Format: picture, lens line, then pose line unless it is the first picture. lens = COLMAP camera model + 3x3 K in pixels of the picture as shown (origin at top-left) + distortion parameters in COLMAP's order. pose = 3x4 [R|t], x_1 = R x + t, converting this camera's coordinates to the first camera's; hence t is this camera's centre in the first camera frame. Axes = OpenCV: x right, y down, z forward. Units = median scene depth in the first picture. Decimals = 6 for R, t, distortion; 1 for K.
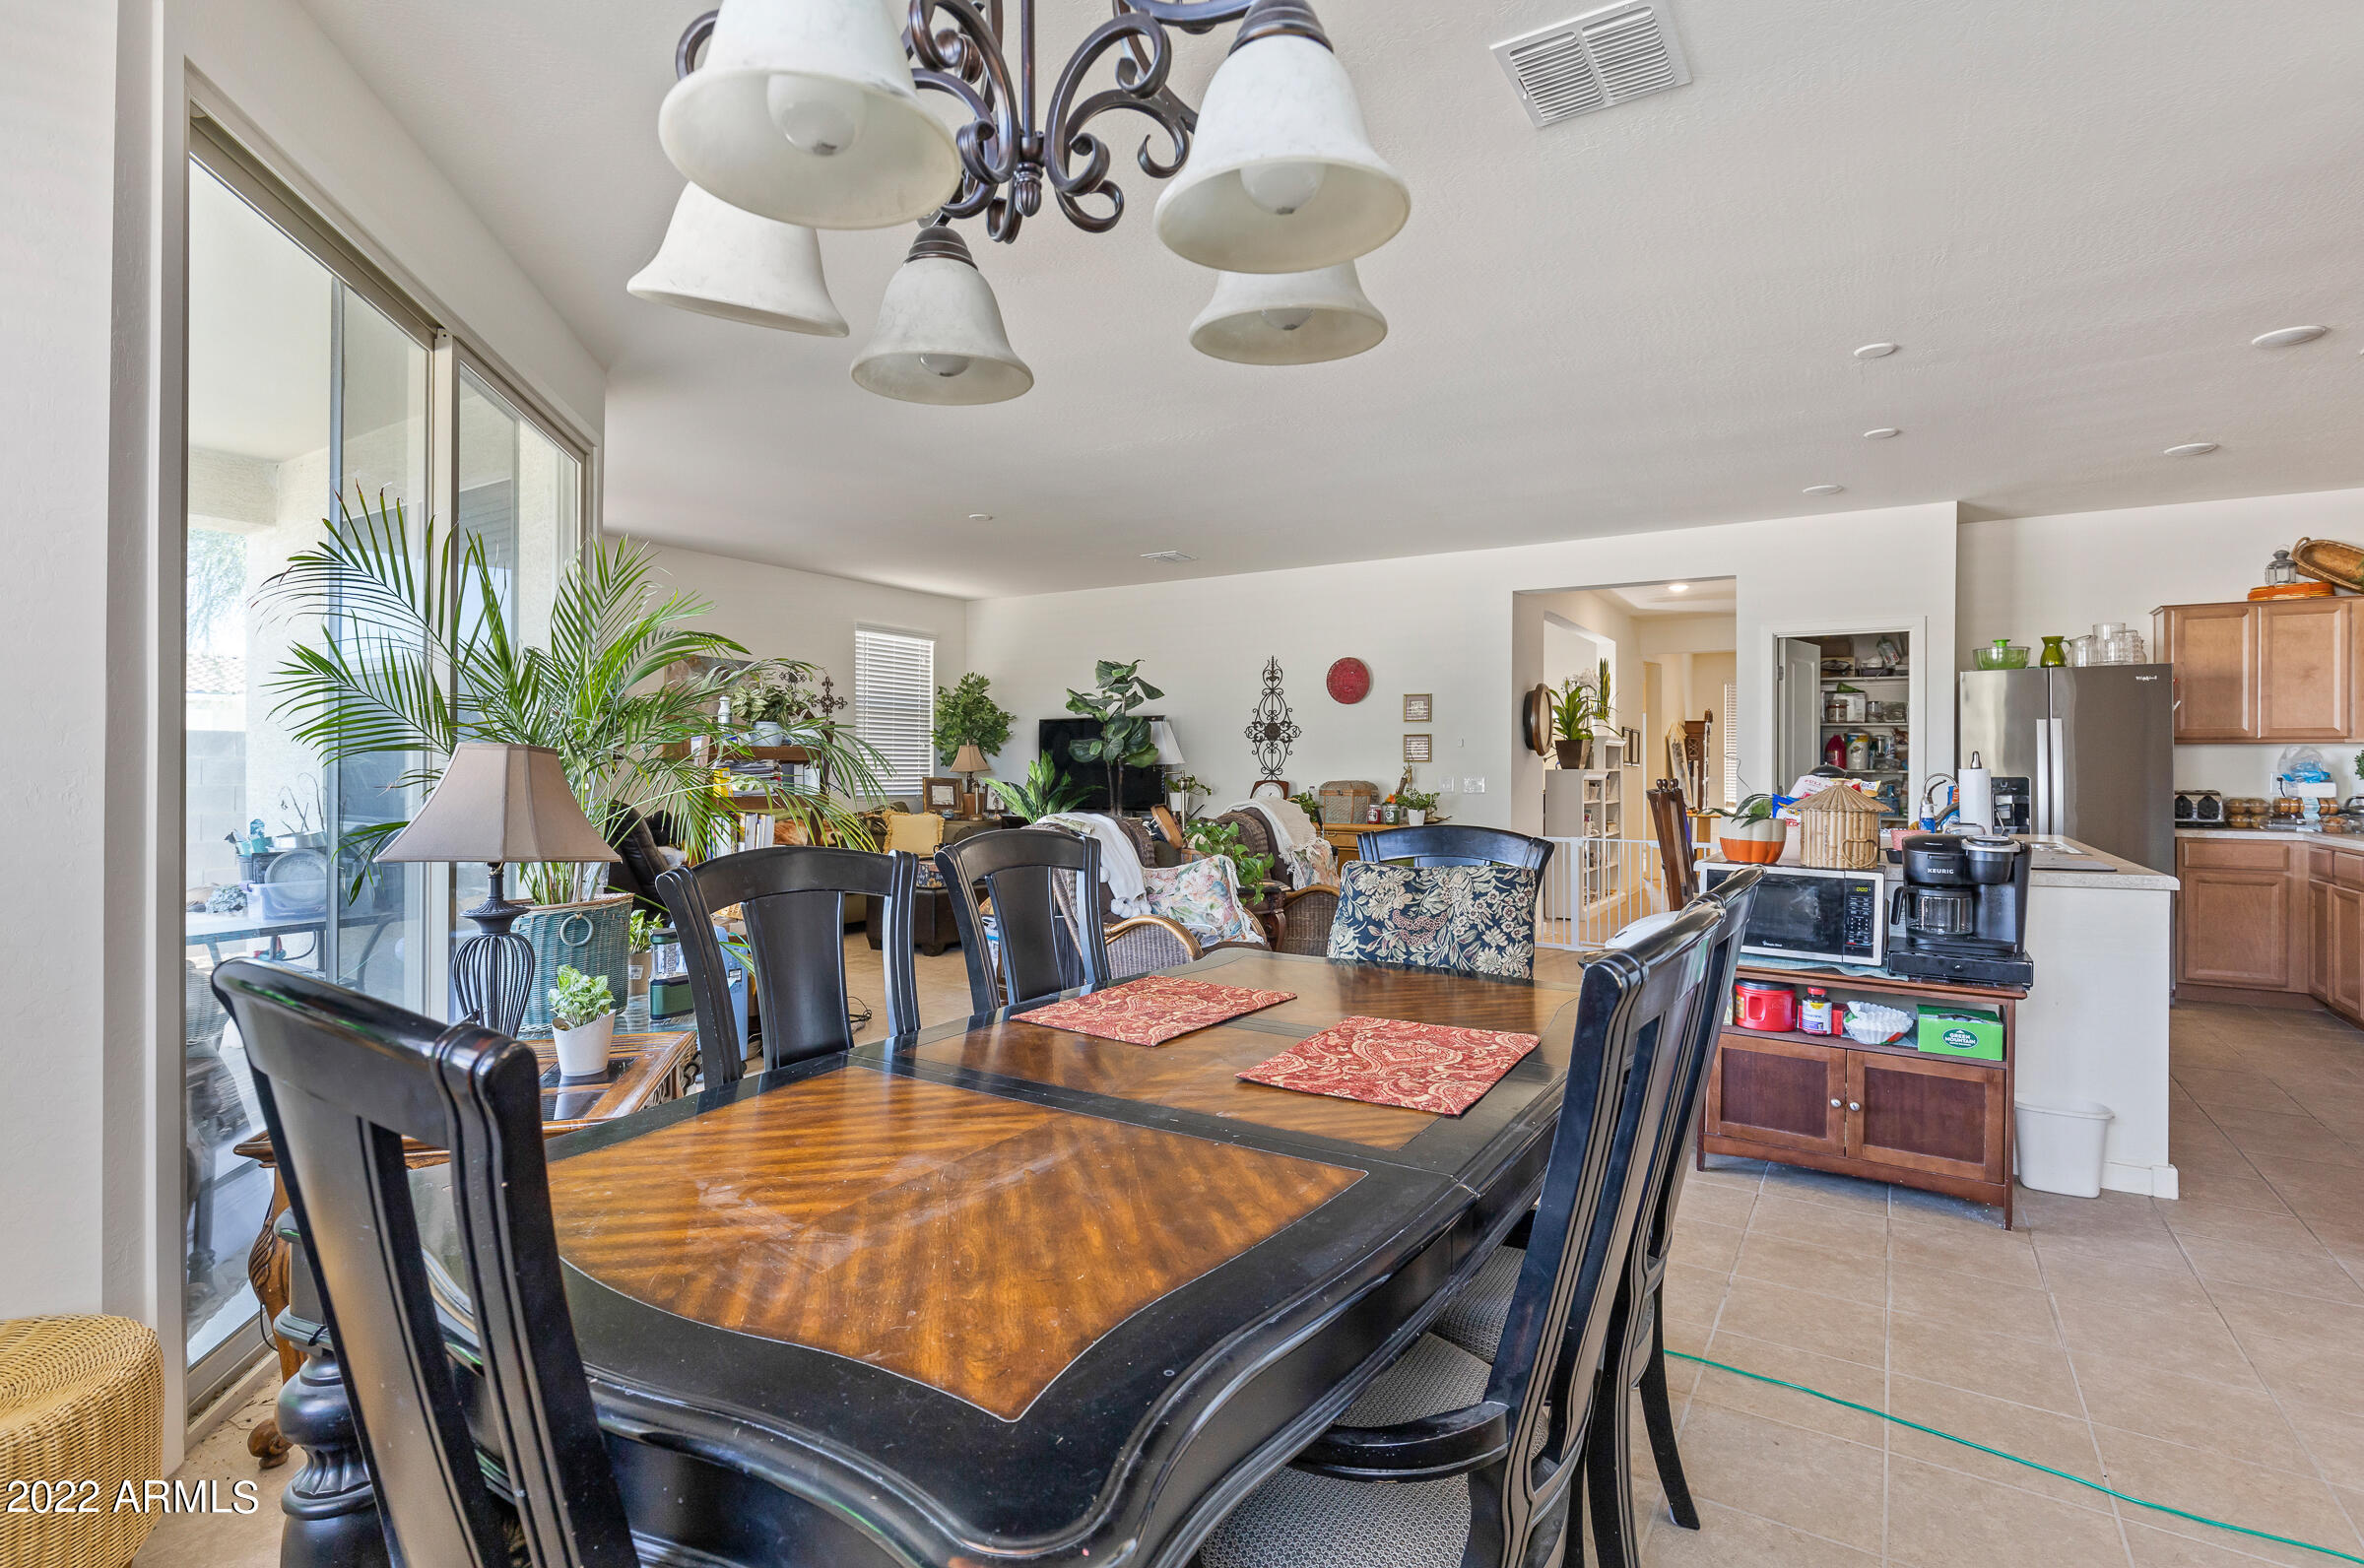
lens RADIAL K [[1118.7, 0, 1215.0], [0, 1118.7, 759.5], [0, 0, 1]] dist [-0.001314, 0.000152]
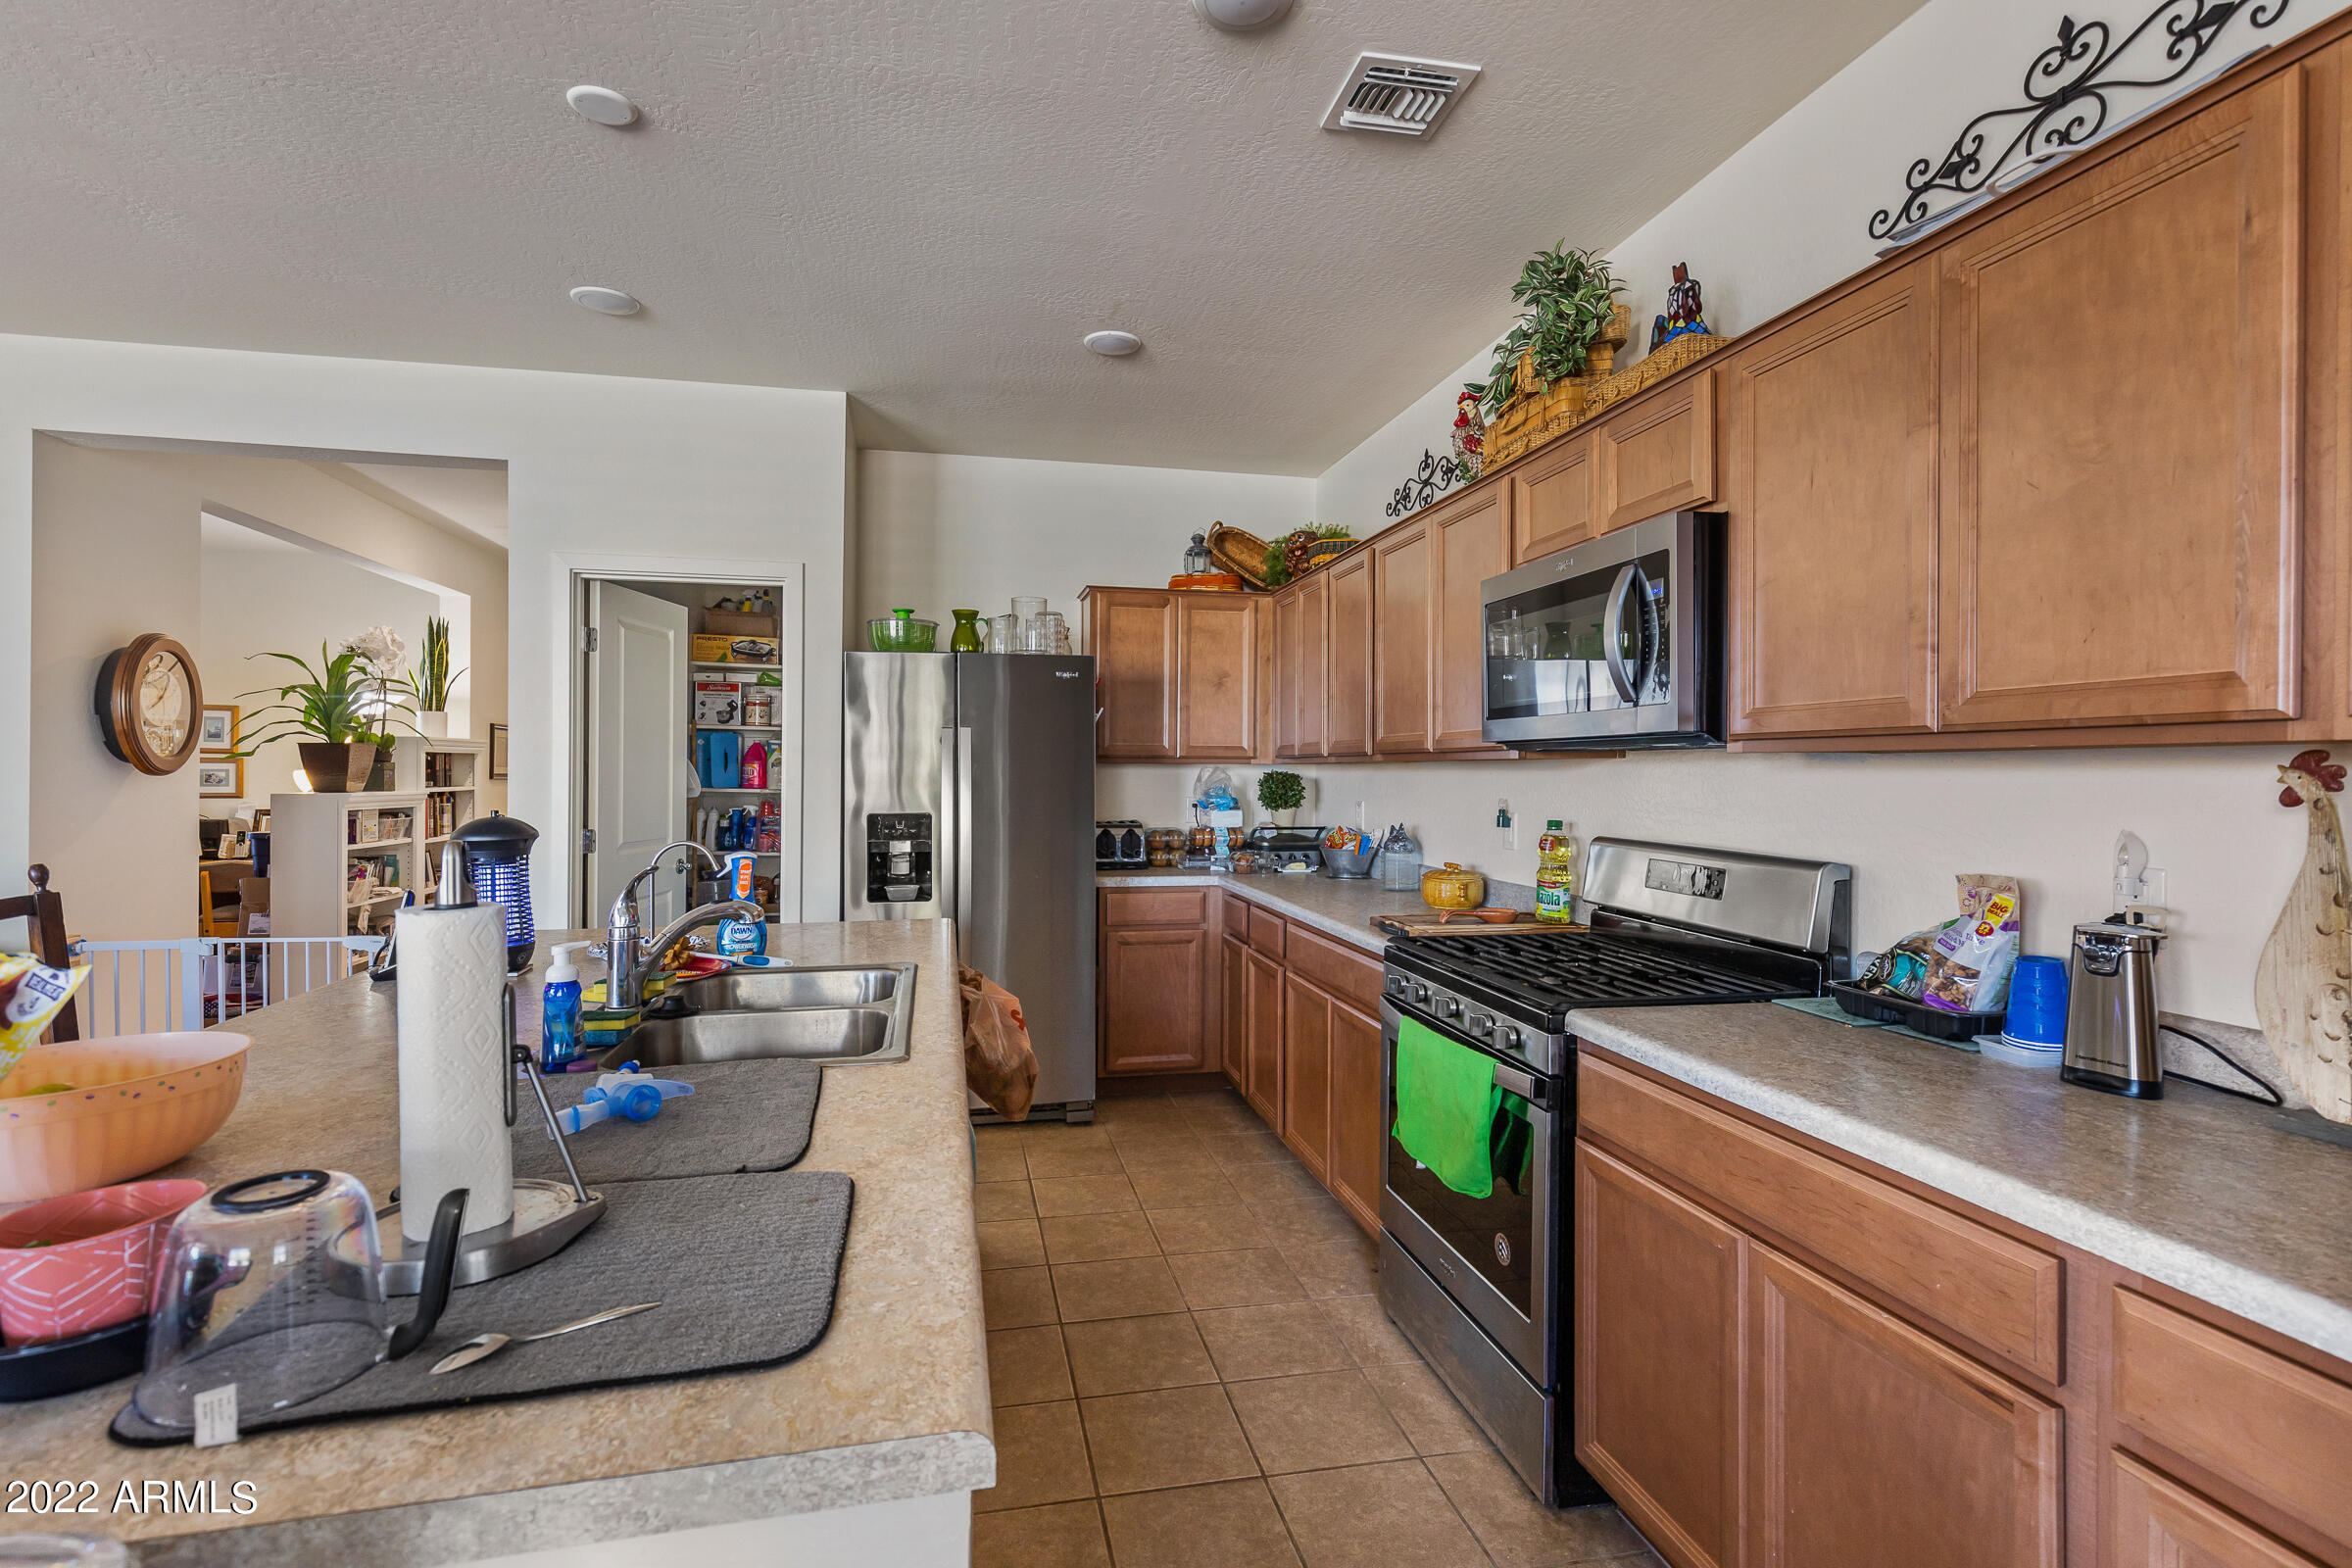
lens RADIAL K [[1086.5, 0, 1173.6], [0, 1086.5, 767.5], [0, 0, 1]] dist [0.003673, -0.000012]
pose [[0.726387, -0.000204, 0.687285, 0.373963], [-0.006301, 0.999956, 0.006956, -0.016867], [-0.687257, -0.009384, 0.726354, 0.412011]]
